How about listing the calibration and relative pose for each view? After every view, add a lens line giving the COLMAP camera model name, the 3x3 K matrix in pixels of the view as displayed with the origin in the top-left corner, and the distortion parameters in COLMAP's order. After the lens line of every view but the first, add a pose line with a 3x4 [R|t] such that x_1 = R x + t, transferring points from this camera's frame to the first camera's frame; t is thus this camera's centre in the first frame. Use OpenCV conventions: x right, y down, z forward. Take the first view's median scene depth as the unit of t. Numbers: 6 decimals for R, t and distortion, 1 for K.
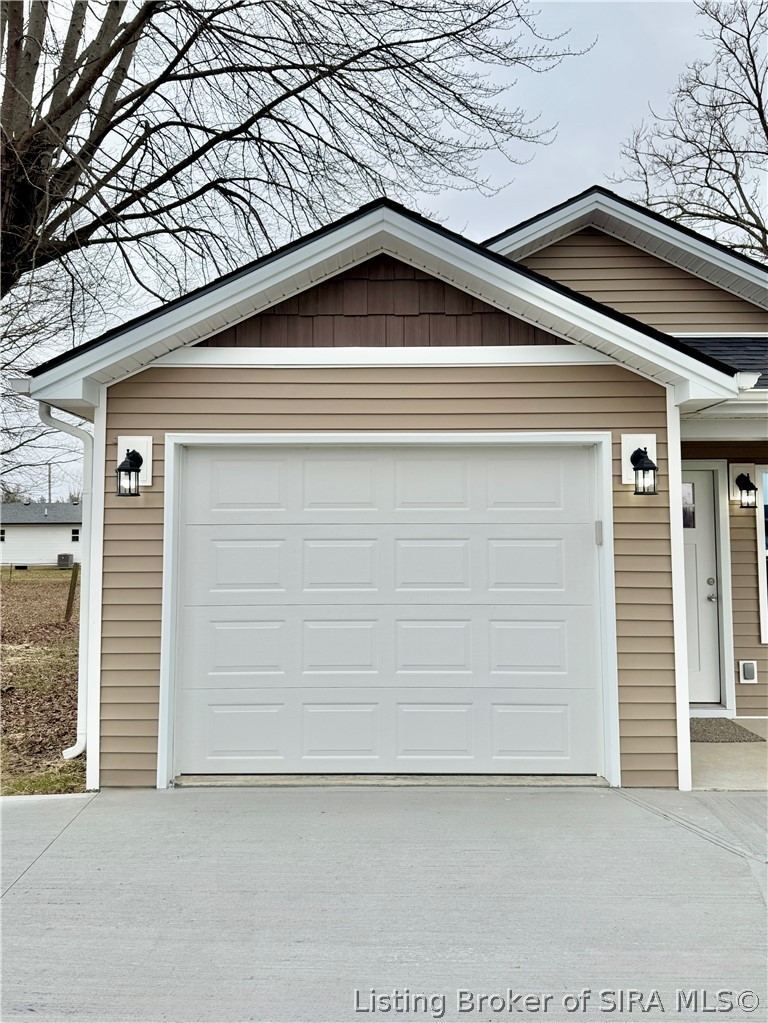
lens RADIAL K [[766.2, 0, 379.1], [0, 766.2, 485.7], [0, 0, 1]] dist [0.129043, -0.190175]
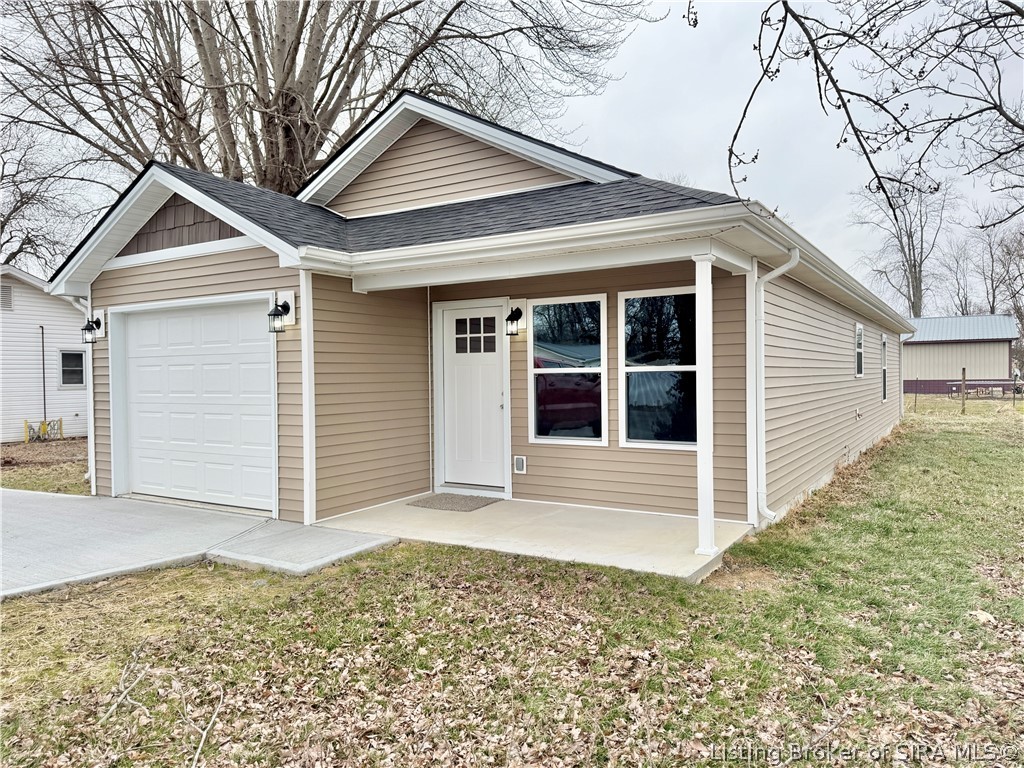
lens RADIAL K [[717.0, 0, 512.0], [0, 717.0, 384.0], [0, 0, 1]] dist [0.155189, -0.216412]
pose [[0.846741, 0.000072, -0.532006, 1.435514], [0.048799, 0.995774, 0.077803, 0.022243], [0.529763, -0.091840, 0.843159, 0.032624]]
